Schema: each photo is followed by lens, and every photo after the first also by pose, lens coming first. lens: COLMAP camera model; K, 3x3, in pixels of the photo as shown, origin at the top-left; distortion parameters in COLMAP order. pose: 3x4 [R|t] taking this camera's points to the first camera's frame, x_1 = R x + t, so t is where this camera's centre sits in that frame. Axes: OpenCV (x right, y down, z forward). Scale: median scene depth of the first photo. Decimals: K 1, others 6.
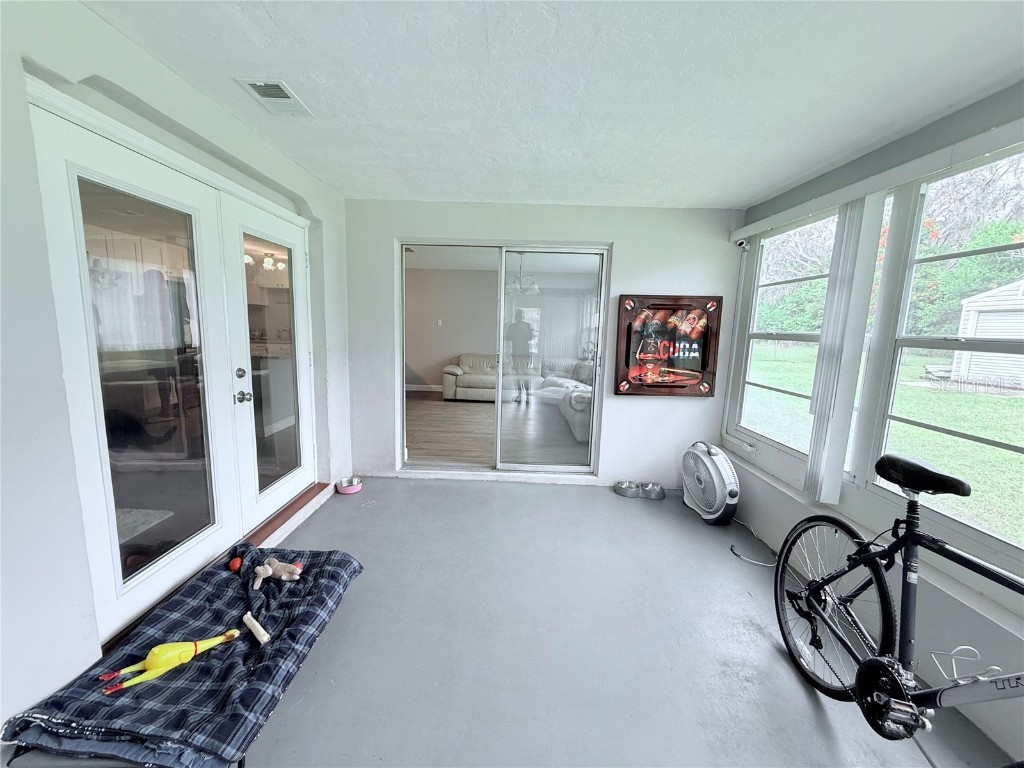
lens RADIAL K [[407.7, 0, 510.4], [0, 407.7, 386.1], [0, 0, 1]] dist [-0.000707, 0.000161]
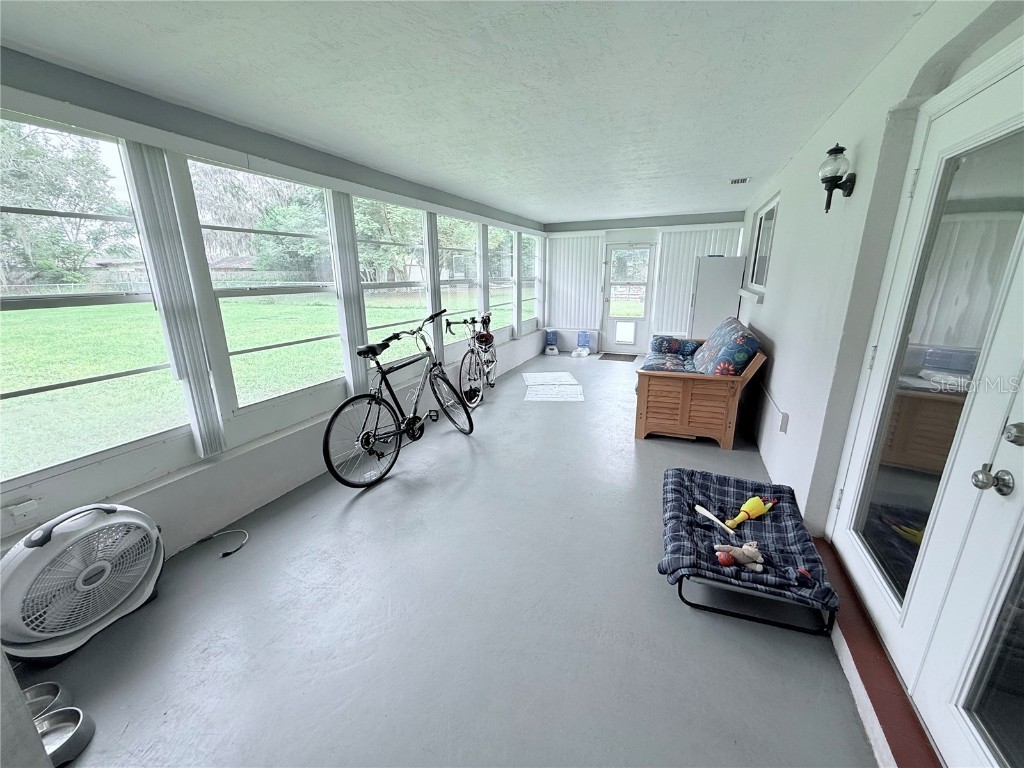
lens RADIAL K [[407.7, 0, 511.0], [0, 407.7, 383.4], [0, 0, 1]] dist [-0.000707, 0.000161]
pose [[-0.951153, -0.110770, 0.288164, -0.353459], [0.016602, 0.913709, 0.406030, -0.473380], [-0.308274, 0.390981, -0.867238, 2.569396]]
